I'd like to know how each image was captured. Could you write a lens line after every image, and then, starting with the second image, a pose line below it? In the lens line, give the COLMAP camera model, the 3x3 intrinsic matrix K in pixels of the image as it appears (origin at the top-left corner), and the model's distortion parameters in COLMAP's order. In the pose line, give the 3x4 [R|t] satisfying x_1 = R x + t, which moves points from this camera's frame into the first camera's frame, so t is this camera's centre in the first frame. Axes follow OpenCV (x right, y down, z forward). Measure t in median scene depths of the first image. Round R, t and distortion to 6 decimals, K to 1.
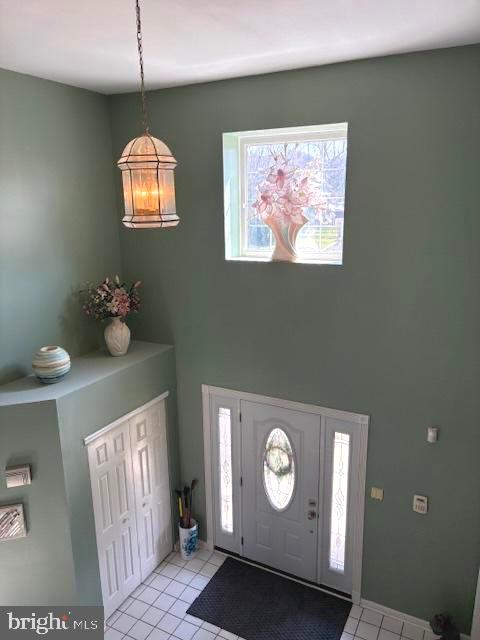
lens RADIAL K [[487.0, 0, 239.3], [0, 487.0, 320.4], [0, 0, 1]] dist [0.041060, -0.035898]
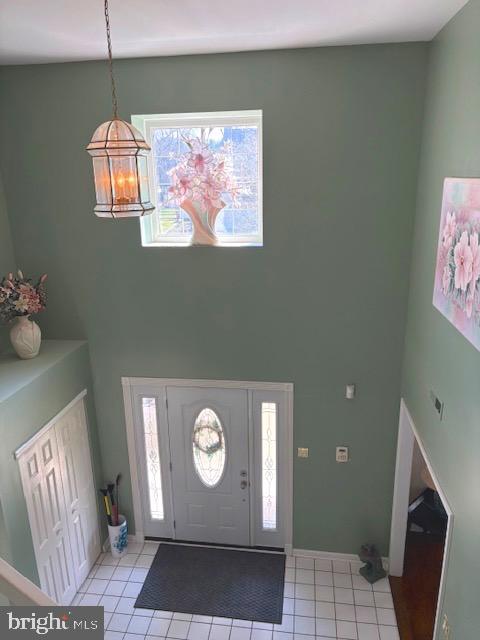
lens RADIAL K [[487.0, 0, 236.3], [0, 487.0, 319.7], [0, 0, 1]] dist [0.041060, -0.035898]
pose [[0.944269, -0.098784, 0.314003, -0.169580], [0.087831, 0.994936, 0.048876, -0.009996], [-0.317241, -0.018573, 0.948163, 0.011280]]
